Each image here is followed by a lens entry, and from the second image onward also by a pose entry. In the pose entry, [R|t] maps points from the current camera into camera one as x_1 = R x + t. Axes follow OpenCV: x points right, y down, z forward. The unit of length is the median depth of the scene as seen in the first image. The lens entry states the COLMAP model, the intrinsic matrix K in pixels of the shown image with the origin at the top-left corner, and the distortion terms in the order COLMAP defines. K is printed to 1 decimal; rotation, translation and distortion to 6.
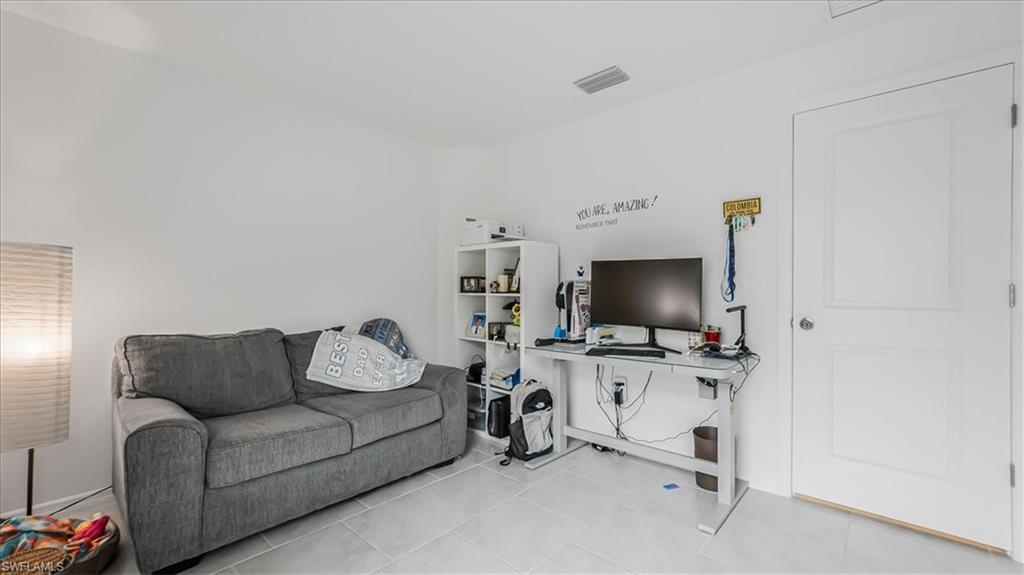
lens RADIAL K [[416.3, 0, 515.7], [0, 416.3, 287.7], [0, 0, 1]] dist [0.000999, 0.000505]
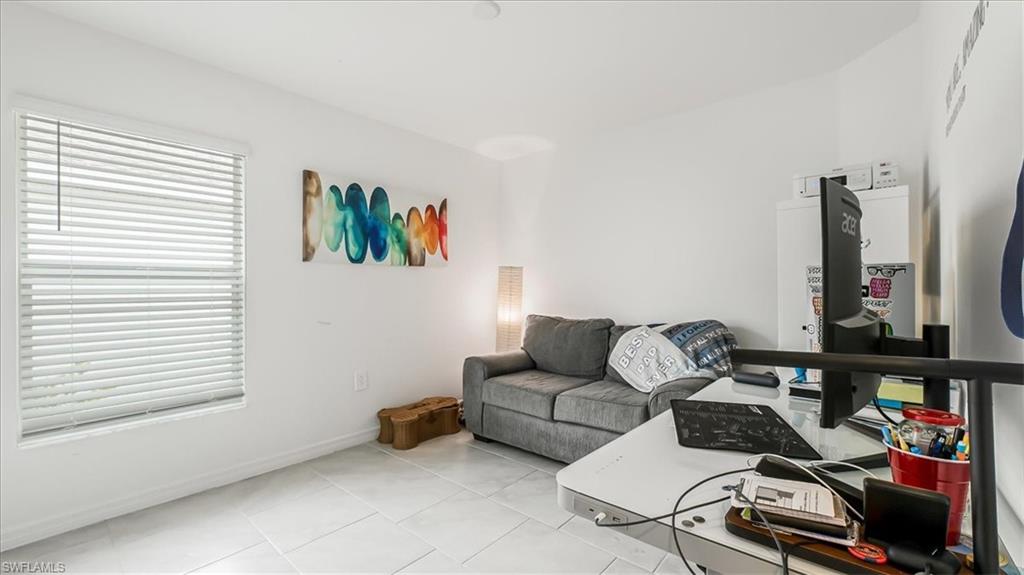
lens RADIAL K [[416.3, 0, 516.2], [0, 416.3, 287.1], [0, 0, 1]] dist [0.000999, 0.000505]
pose [[0.039732, -0.002541, -0.999207, 0.669290], [0.013613, 0.999905, -0.002002, 0.001087], [0.999118, -0.013522, 0.039763, 0.693005]]
